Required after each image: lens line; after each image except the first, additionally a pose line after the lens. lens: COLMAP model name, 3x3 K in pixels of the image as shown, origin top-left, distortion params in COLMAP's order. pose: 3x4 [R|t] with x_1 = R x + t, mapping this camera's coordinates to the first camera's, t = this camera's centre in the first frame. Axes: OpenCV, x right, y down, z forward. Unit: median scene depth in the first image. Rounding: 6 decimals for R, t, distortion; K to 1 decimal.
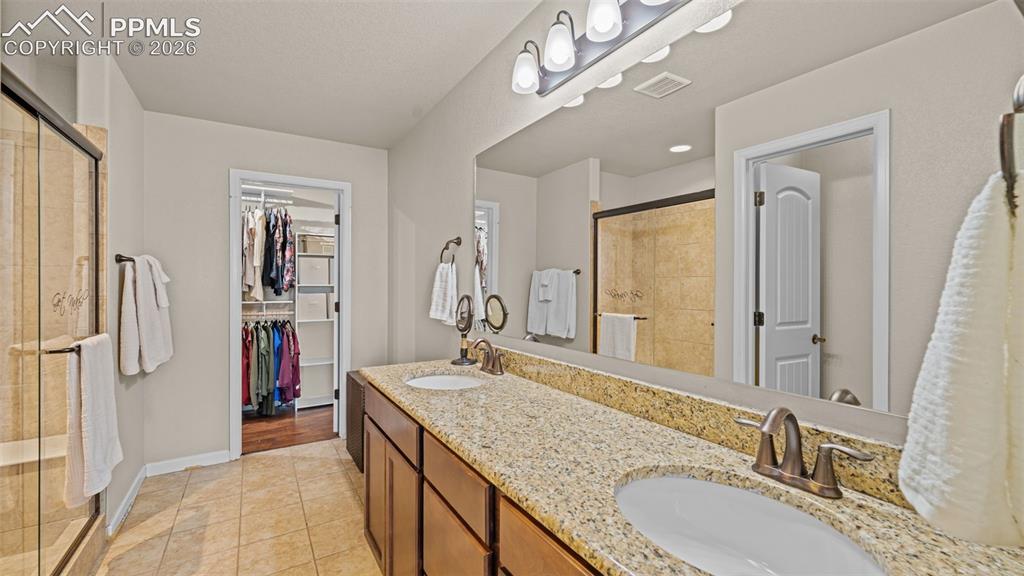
lens RADIAL K [[415.9, 0, 511.5], [0, 415.9, 288.8], [0, 0, 1]] dist [0.006991, -0.001286]
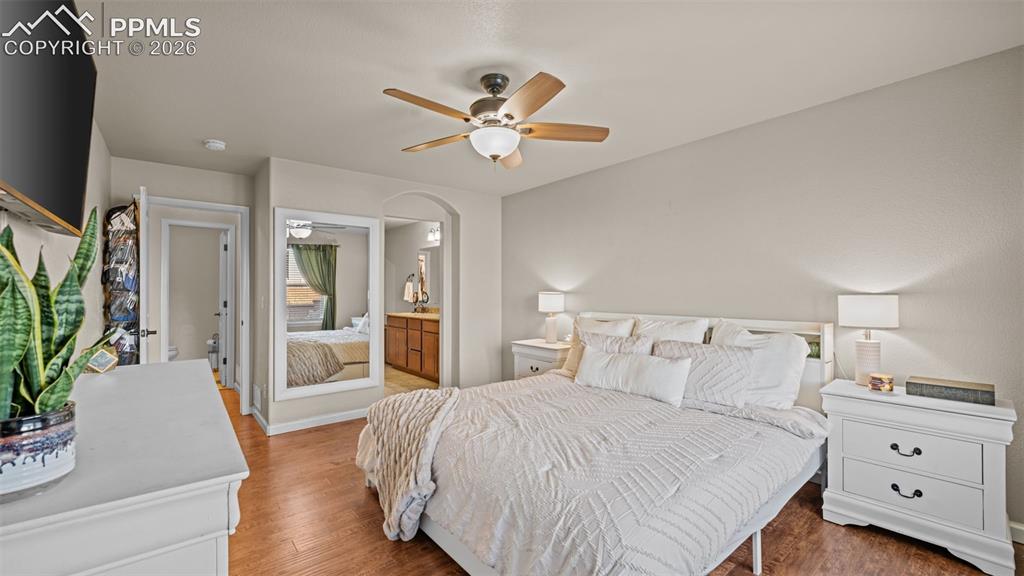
lens RADIAL K [[415.9, 0, 509.1], [0, 415.9, 292.4], [0, 0, 1]] dist [0.006991, -0.001286]
pose [[0.992023, -0.000450, 0.126053, 0.188193], [0.001682, 0.999952, -0.009670, 0.045832], [-0.126043, 0.009805, 0.991976, -2.146354]]
